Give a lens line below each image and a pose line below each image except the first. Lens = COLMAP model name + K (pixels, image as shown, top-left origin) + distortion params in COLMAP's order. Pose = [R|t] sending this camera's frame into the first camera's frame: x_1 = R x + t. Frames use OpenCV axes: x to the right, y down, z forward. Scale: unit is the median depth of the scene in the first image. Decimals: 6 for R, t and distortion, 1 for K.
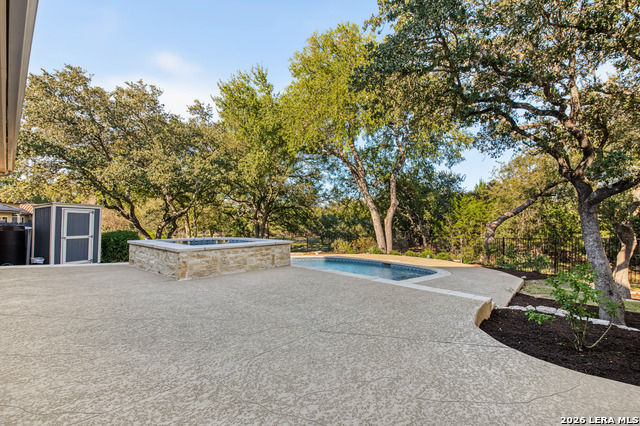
lens RADIAL K [[277.8, 0, 321.1], [0, 277.8, 230.0], [0, 0, 1]] dist [-0.000659, -0.000344]
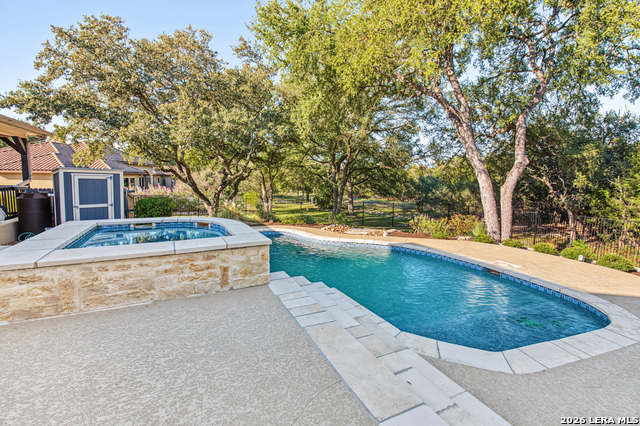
lens RADIAL K [[279.0, 0, 320.0], [0, 279.0, 213.0], [0, 0, 1]] dist [0.003166, -0.015712]
pose [[0.931552, 0.051714, -0.359911, 0.058891], [-0.022146, 0.996066, 0.085800, -0.020374], [0.362933, -0.071957, 0.929033, 0.193848]]
